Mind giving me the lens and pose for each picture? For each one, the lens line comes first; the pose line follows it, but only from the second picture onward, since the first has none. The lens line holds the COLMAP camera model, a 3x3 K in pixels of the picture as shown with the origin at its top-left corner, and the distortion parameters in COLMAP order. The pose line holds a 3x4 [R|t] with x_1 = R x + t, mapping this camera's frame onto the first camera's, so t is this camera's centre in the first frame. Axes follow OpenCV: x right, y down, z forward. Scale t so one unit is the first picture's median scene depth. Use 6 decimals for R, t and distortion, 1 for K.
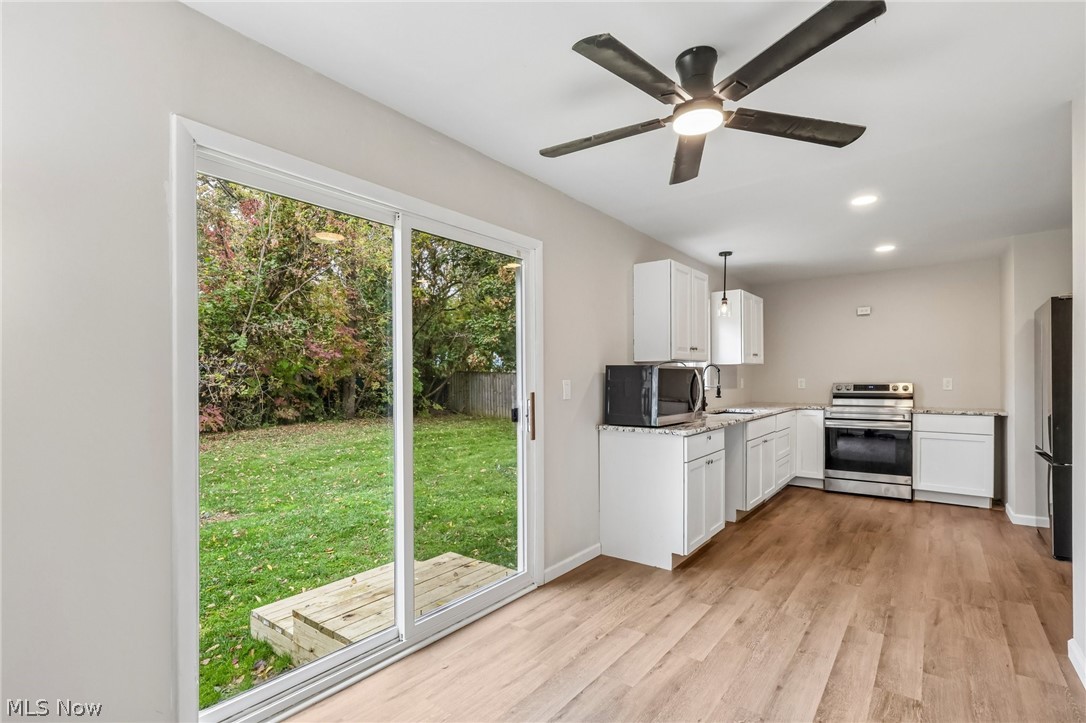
lens RADIAL K [[503.4, 0, 539.3], [0, 503.4, 371.7], [0, 0, 1]] dist [-0.014167, 0.001091]
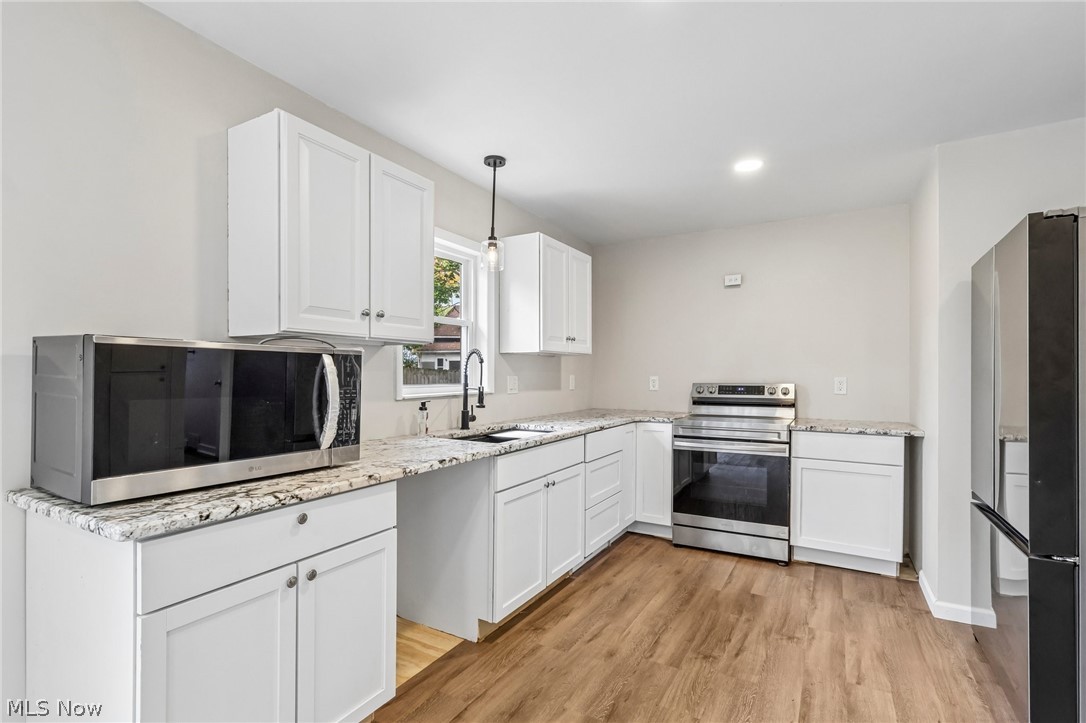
lens RADIAL K [[503.4, 0, 546.6], [0, 503.4, 364.4], [0, 0, 1]] dist [-0.014167, 0.001091]
pose [[0.988691, 0.012002, 0.149486, 0.327394], [-0.011043, 0.999913, -0.007246, 0.004784], [-0.149560, 0.005513, 0.988737, 0.392814]]
